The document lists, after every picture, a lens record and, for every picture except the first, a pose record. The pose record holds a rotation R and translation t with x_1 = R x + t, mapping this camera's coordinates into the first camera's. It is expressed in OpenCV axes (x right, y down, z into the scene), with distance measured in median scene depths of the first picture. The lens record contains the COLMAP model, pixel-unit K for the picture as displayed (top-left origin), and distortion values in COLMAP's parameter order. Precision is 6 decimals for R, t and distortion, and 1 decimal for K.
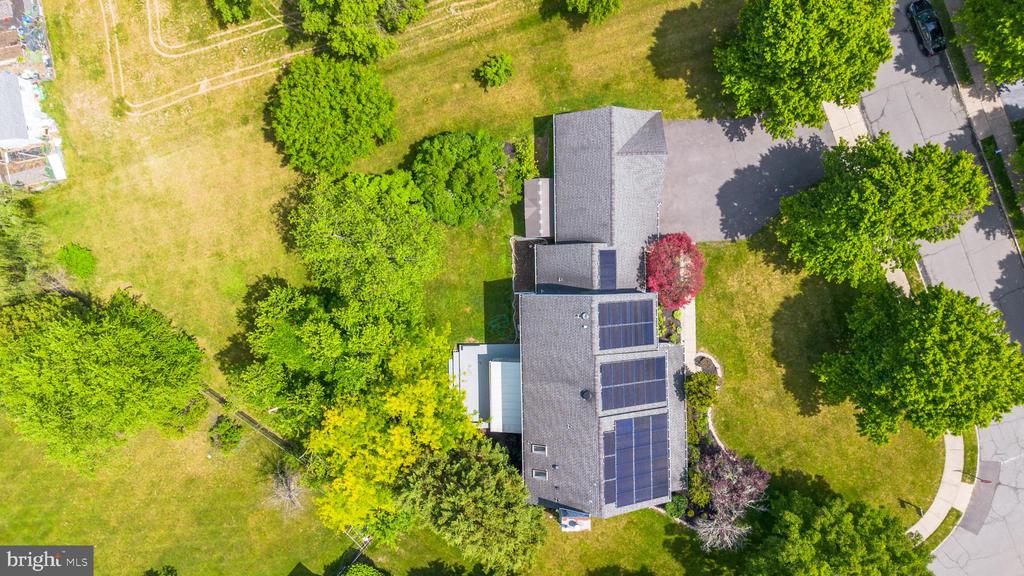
lens RADIAL K [[728.0, 0, 514.1], [0, 728.0, 286.5], [0, 0, 1]] dist [0.038449, -0.035546]
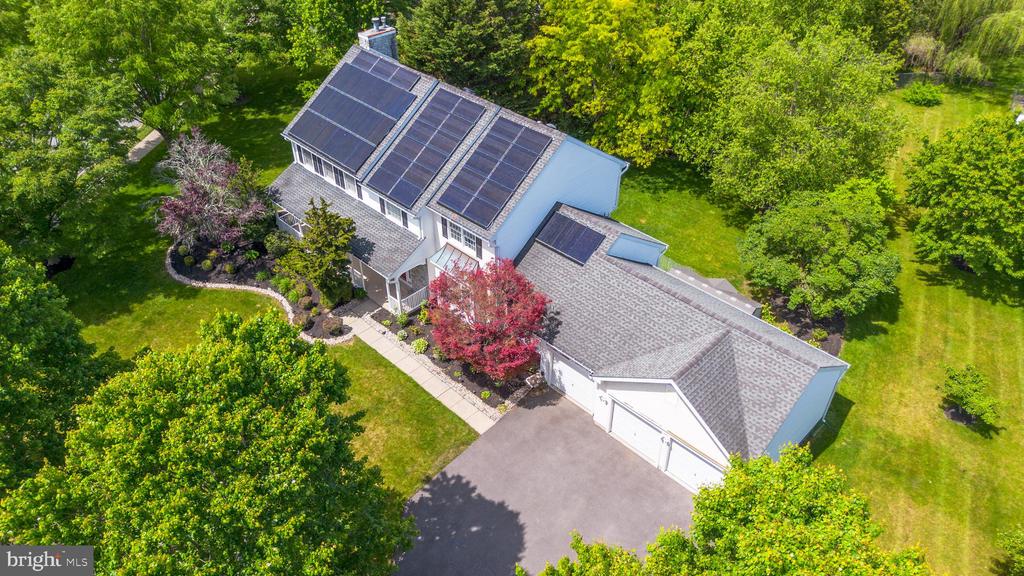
lens RADIAL K [[728.0, 0, 506.7], [0, 728.0, 289.1], [0, 0, 1]] dist [0.038449, -0.035546]
pose [[-0.710151, 0.461054, -0.532085, 0.467915], [-0.704017, -0.472187, 0.530470, -0.304686], [-0.006668, 0.751311, 0.659915, 0.570554]]
